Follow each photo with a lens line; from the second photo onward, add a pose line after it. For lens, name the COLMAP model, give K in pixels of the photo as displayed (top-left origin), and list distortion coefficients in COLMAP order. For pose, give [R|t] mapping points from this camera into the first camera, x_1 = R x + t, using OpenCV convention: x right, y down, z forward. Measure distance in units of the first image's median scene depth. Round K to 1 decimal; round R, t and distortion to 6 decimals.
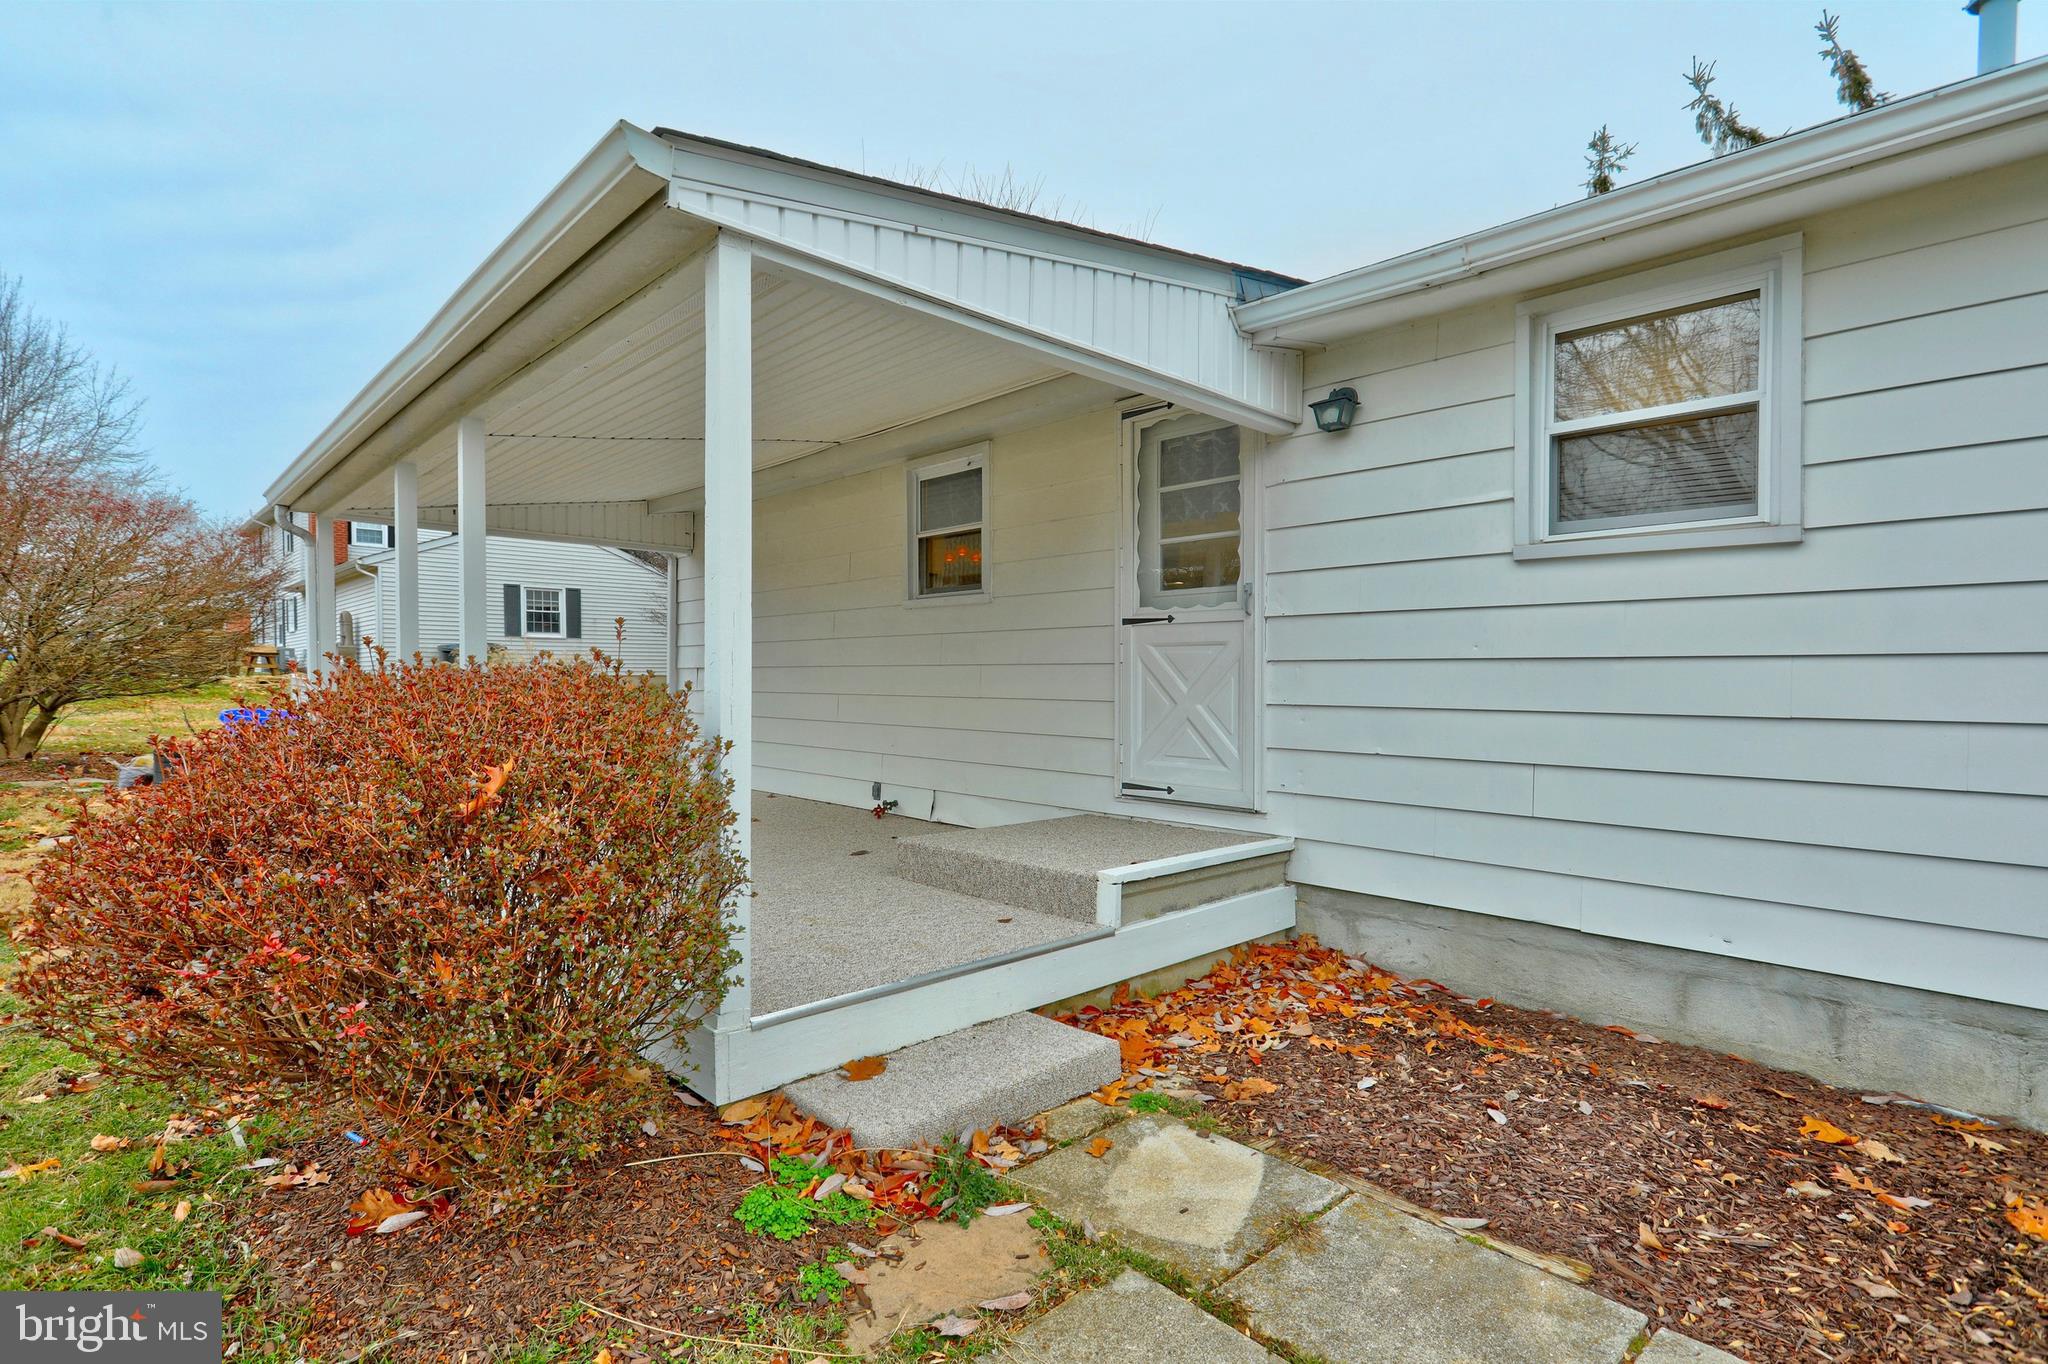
lens RADIAL K [[963.5, 0, 1029.1], [0, 963.5, 675.0], [0, 0, 1]] dist [-0.004434, 0.000327]
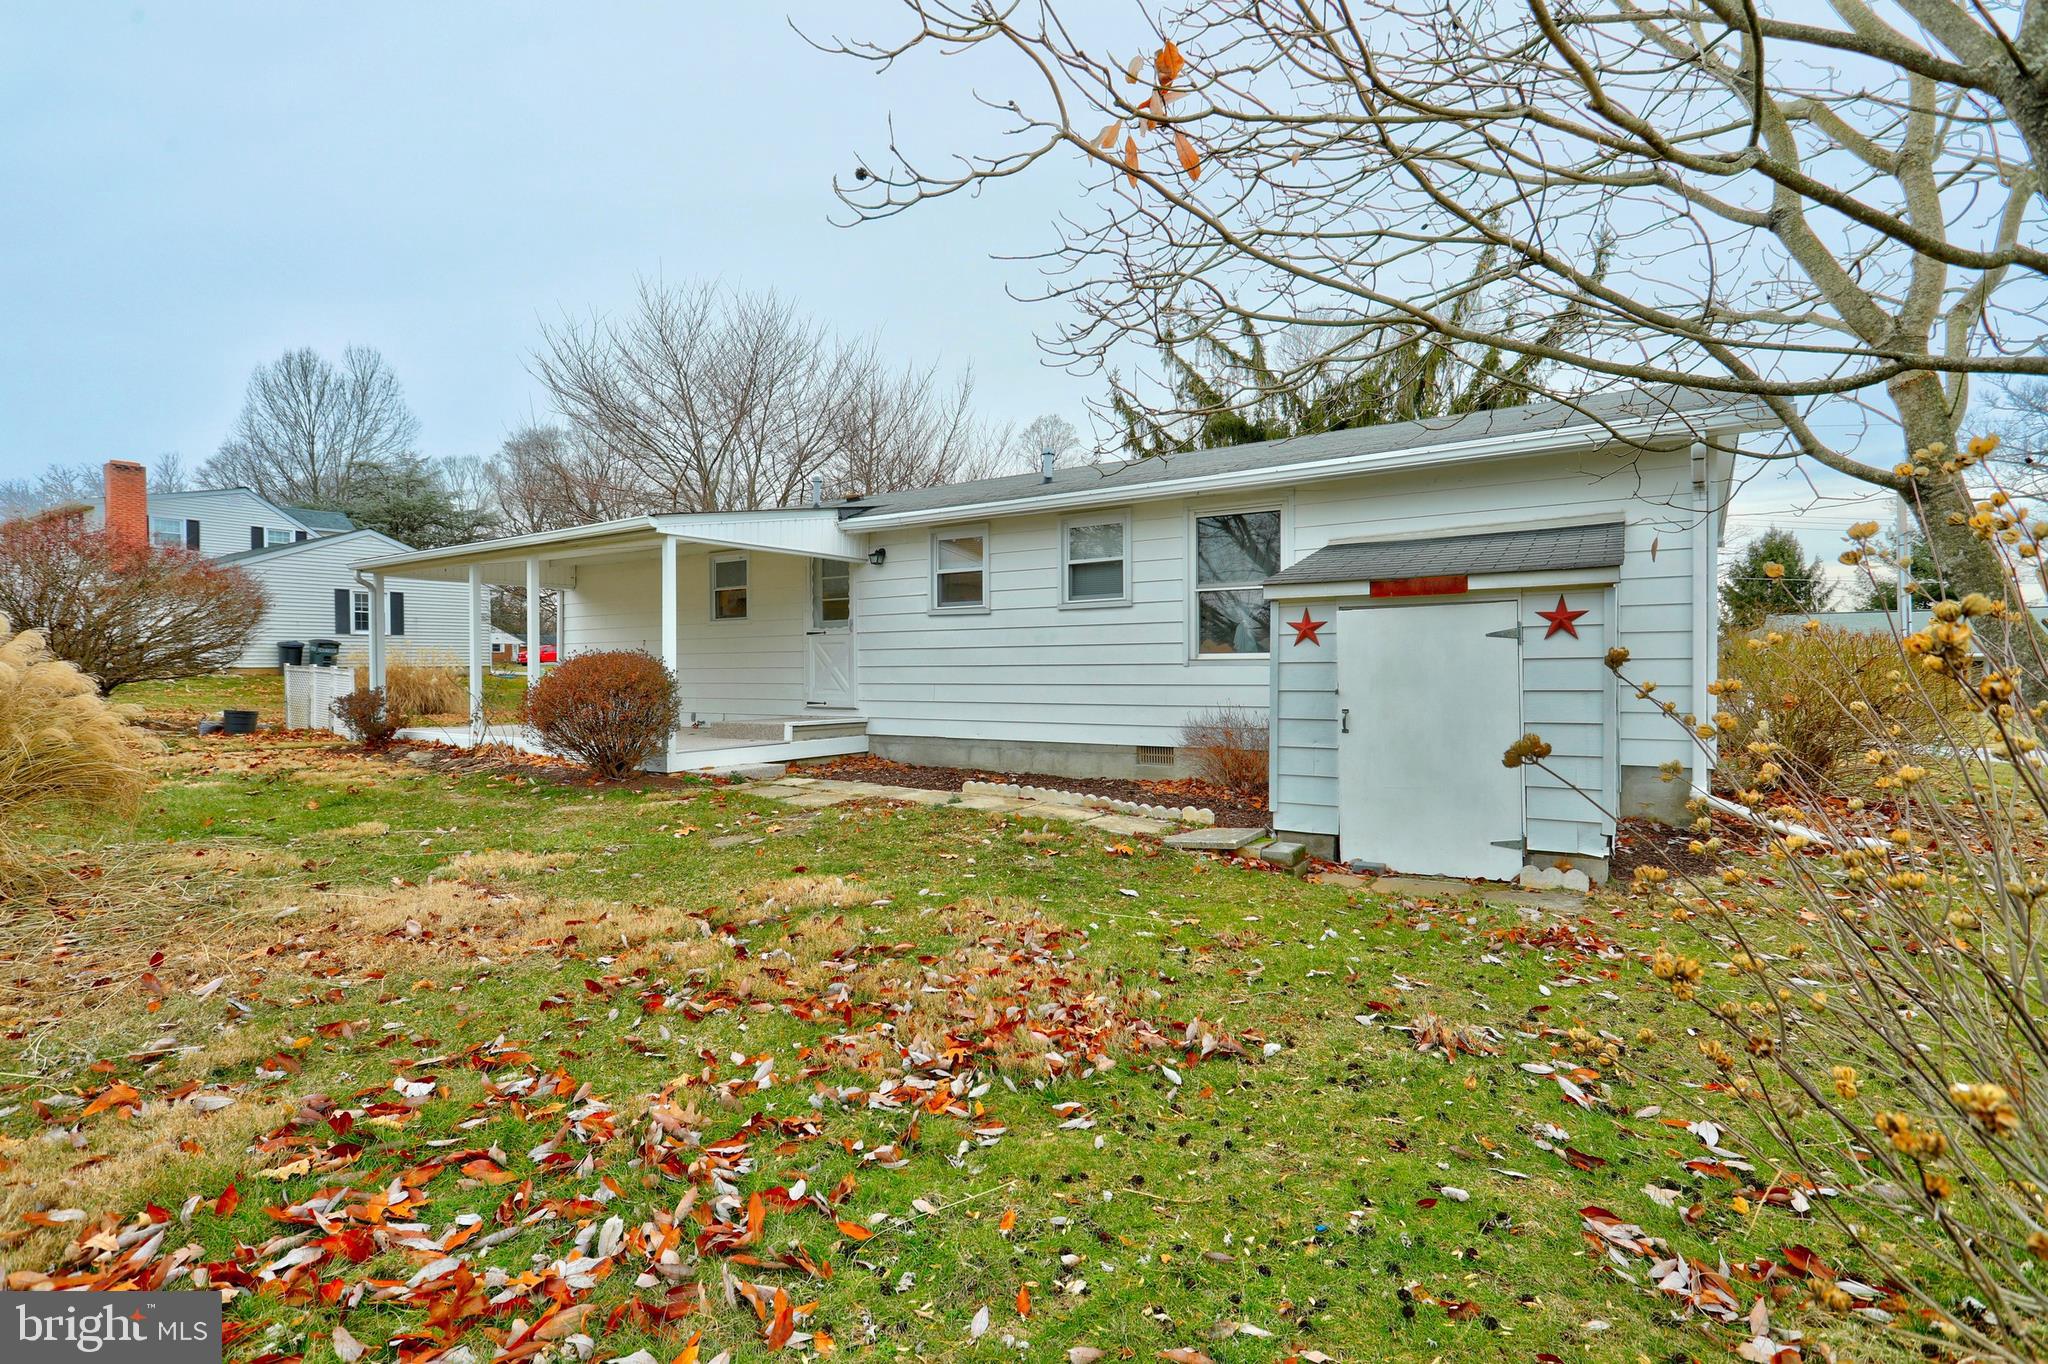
lens RADIAL K [[983.8, 0, 1030.7], [0, 983.8, 657.0], [0, 0, 1]] dist [-0.002029, -0.000115]
pose [[0.978120, -0.009732, 0.207816, 0.151400], [0.011570, 0.999904, -0.007630, 0.030131], [-0.207721, 0.009868, 0.978138, -1.683213]]
